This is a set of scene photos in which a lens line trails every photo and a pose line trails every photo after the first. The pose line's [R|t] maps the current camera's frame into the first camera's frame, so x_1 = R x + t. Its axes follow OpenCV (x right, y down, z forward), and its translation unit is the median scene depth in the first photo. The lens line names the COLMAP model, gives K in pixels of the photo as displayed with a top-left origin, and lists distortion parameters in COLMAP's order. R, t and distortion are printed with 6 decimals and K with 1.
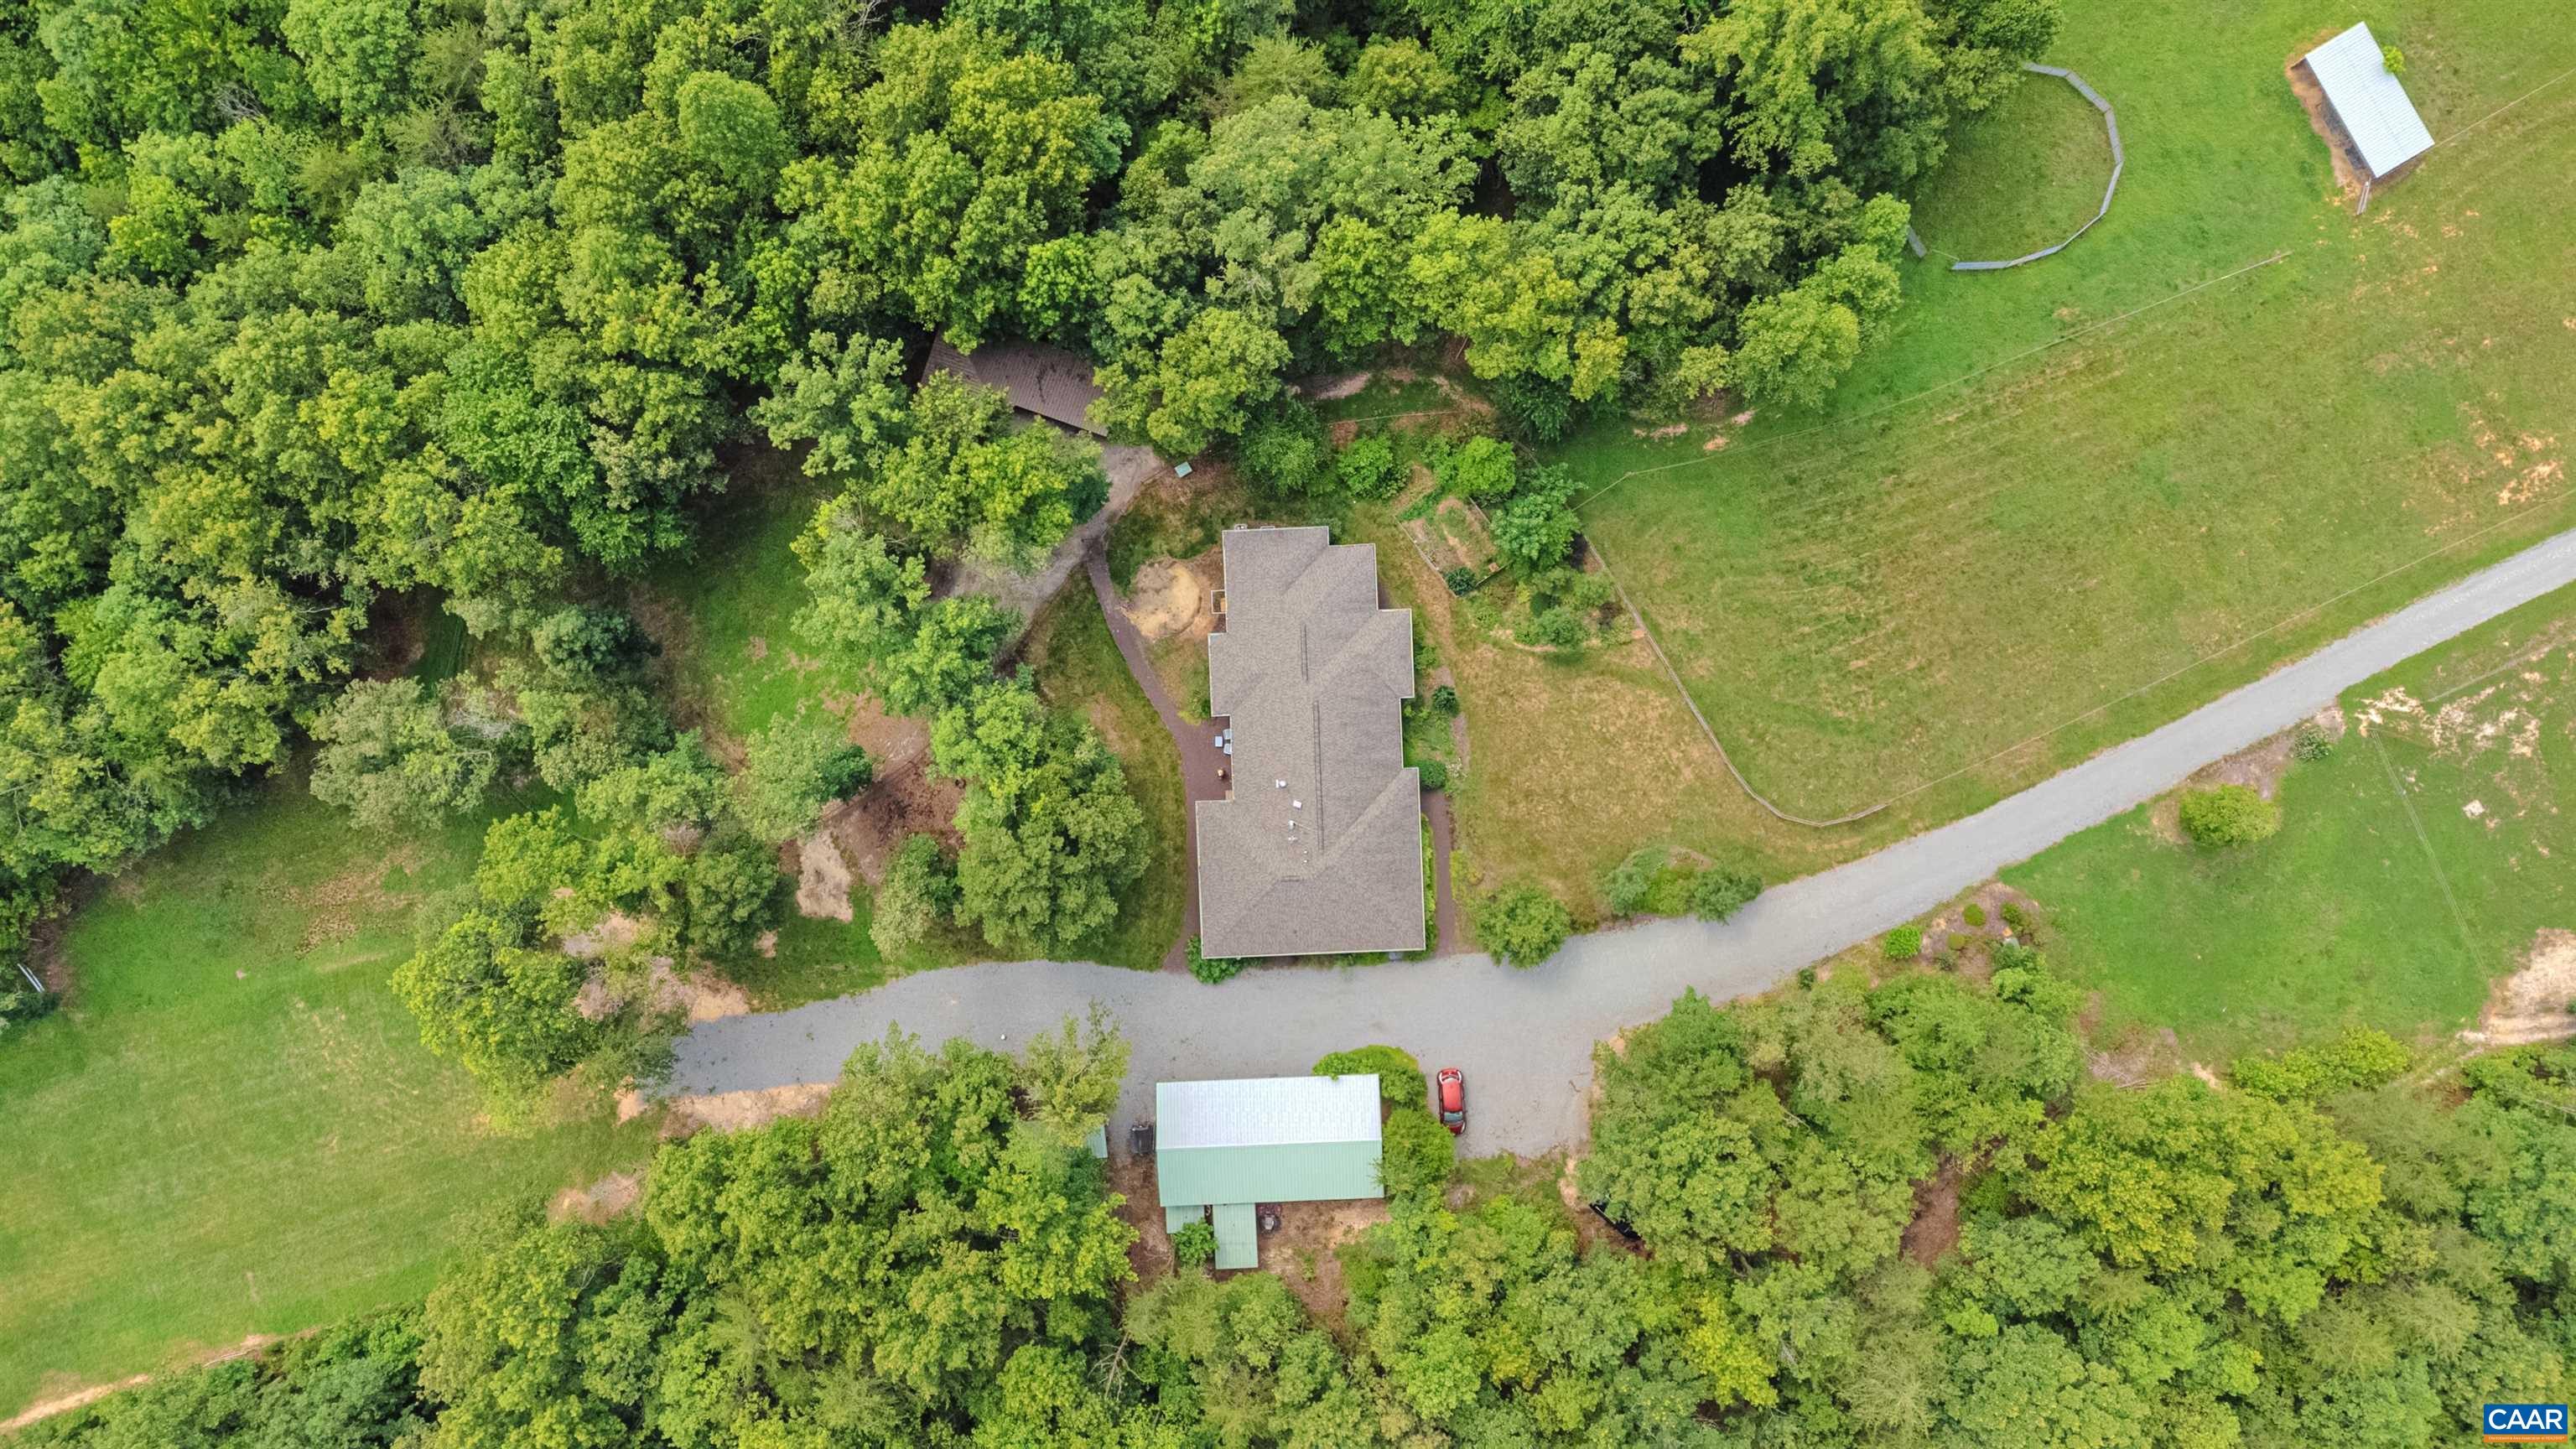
lens RADIAL K [[1881.3, 0, 1288.0], [0, 1881.3, 724.5], [0, 0, 1]] dist [0.045862, -0.002867]
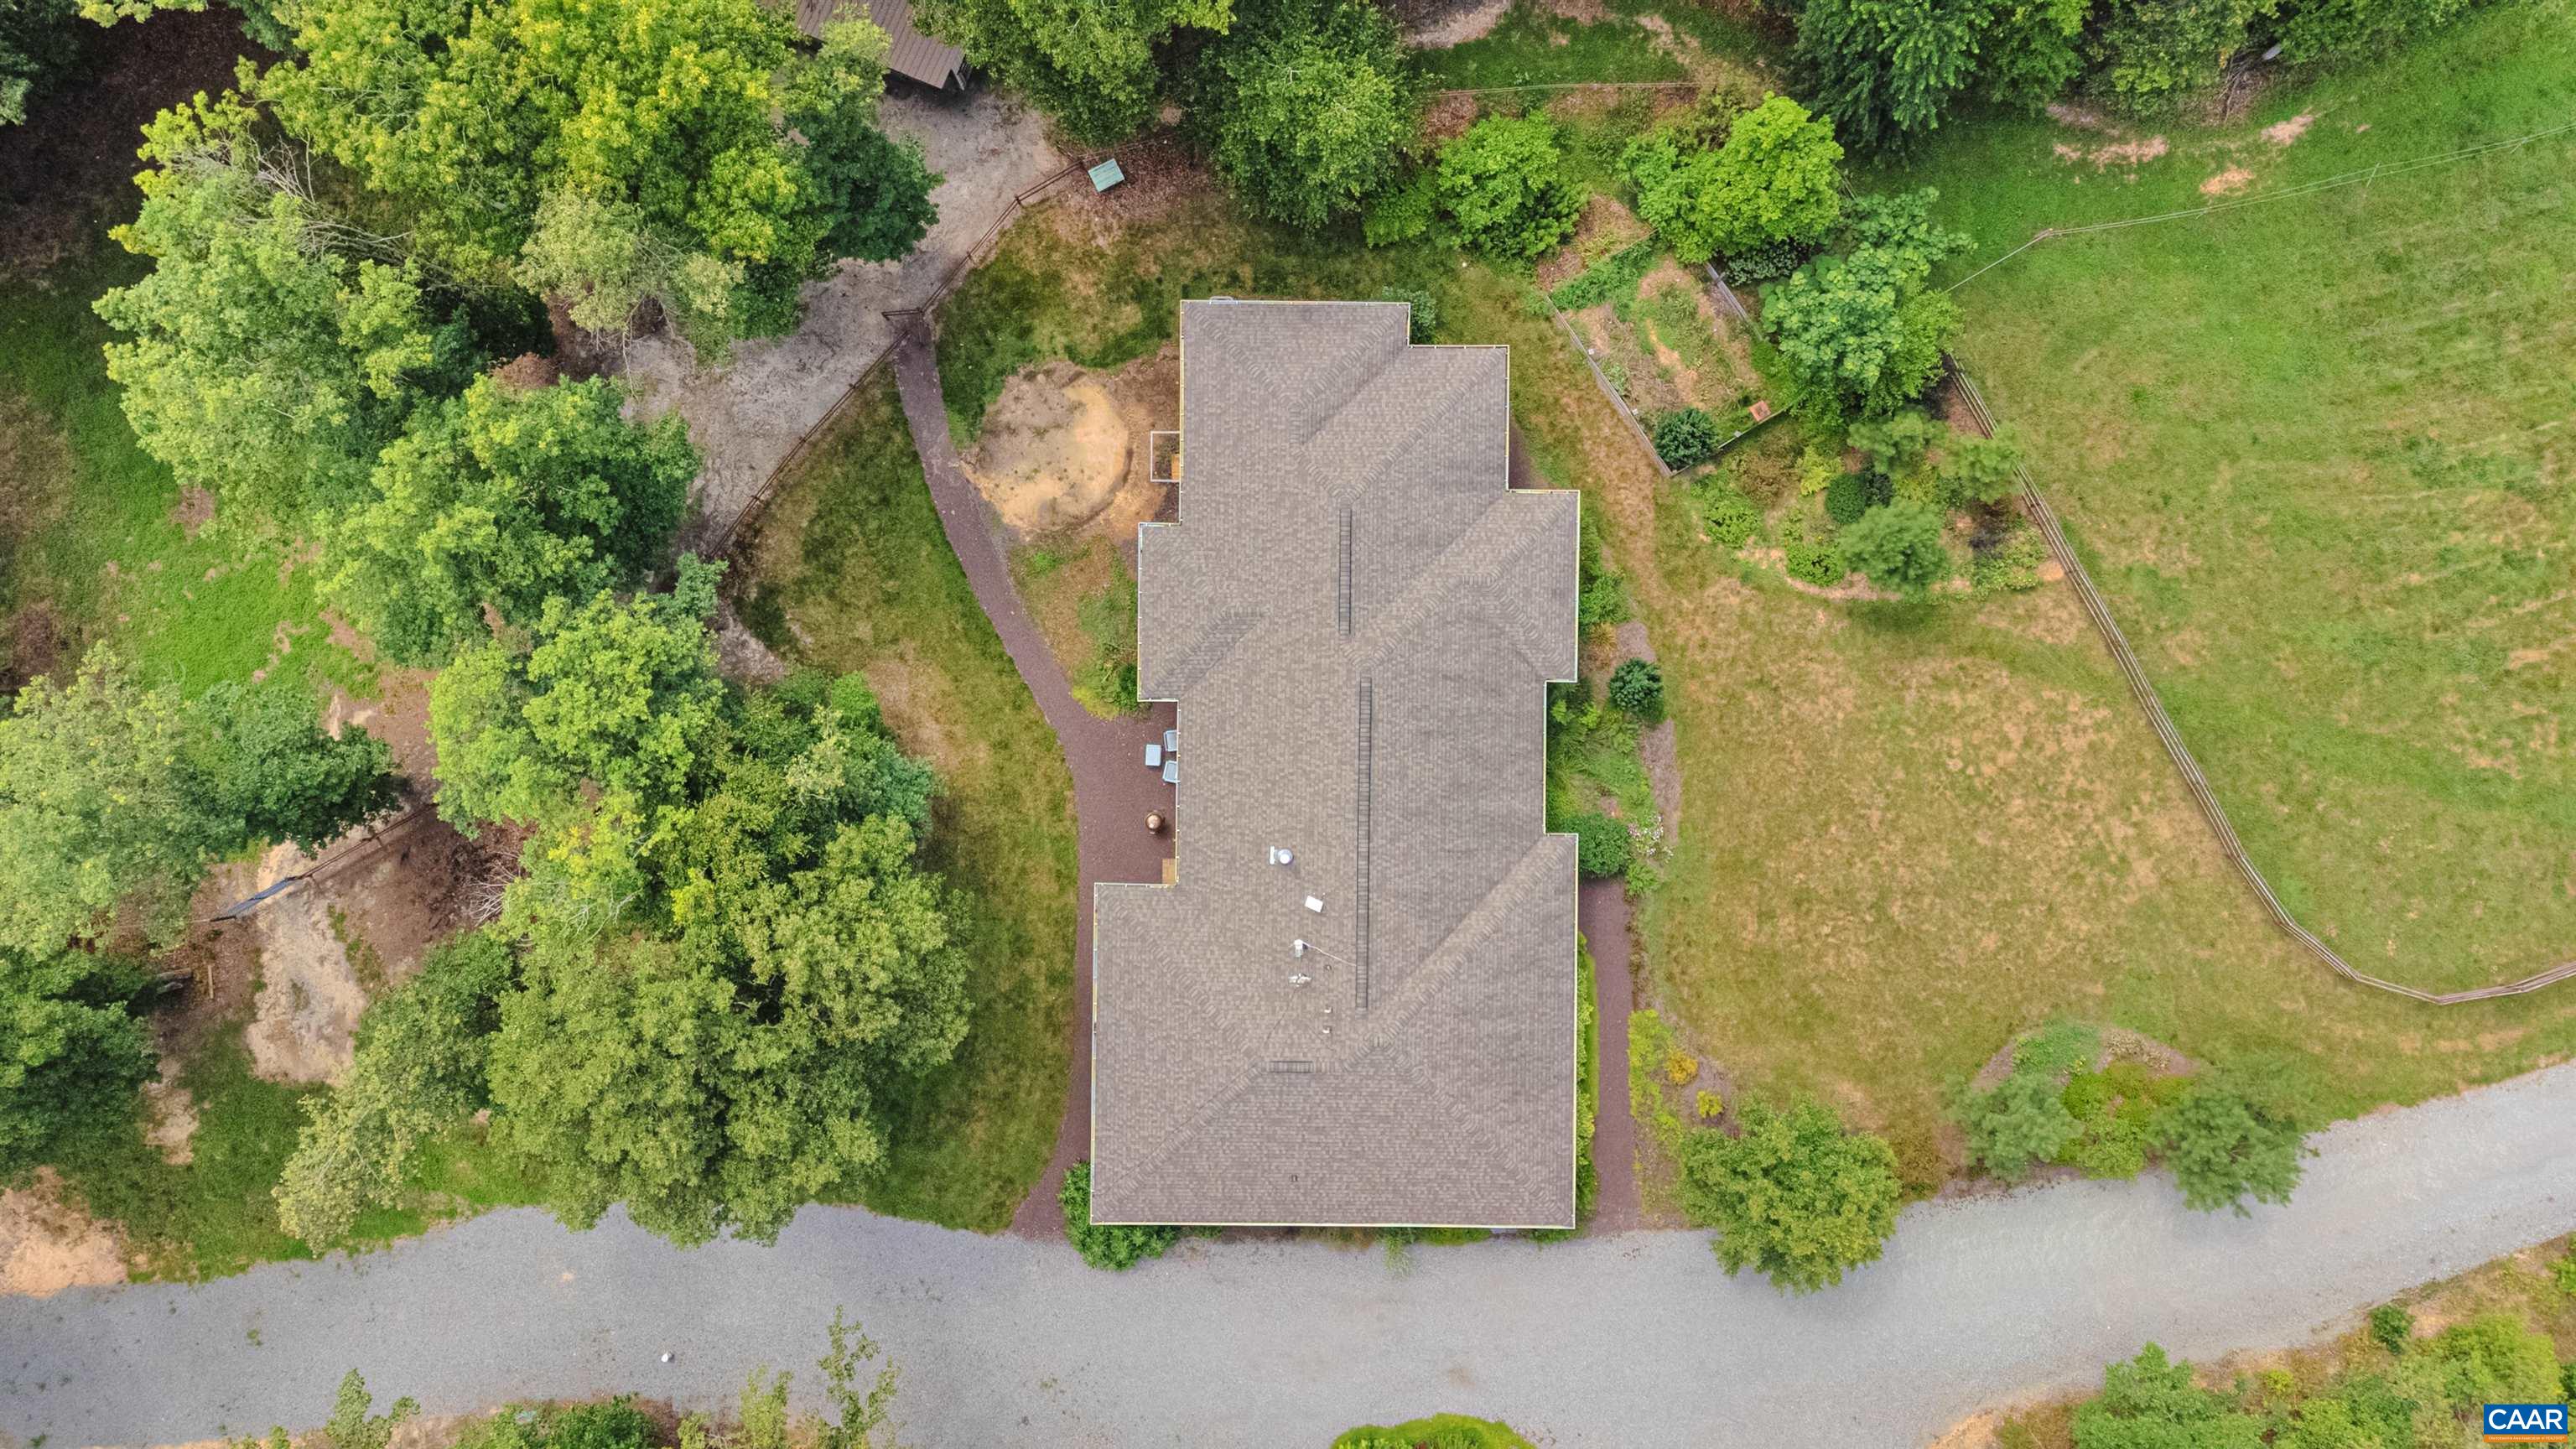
lens RADIAL K [[1881.3, 0, 1288.0], [0, 1881.3, 724.5], [0, 0, 1]] dist [0.045862, -0.002867]
pose [[0.998773, 0.049383, 0.003824, -0.005113], [-0.049397, 0.998773, 0.003652, -0.002012], [-0.003639, -0.003836, 0.999986, 0.528176]]
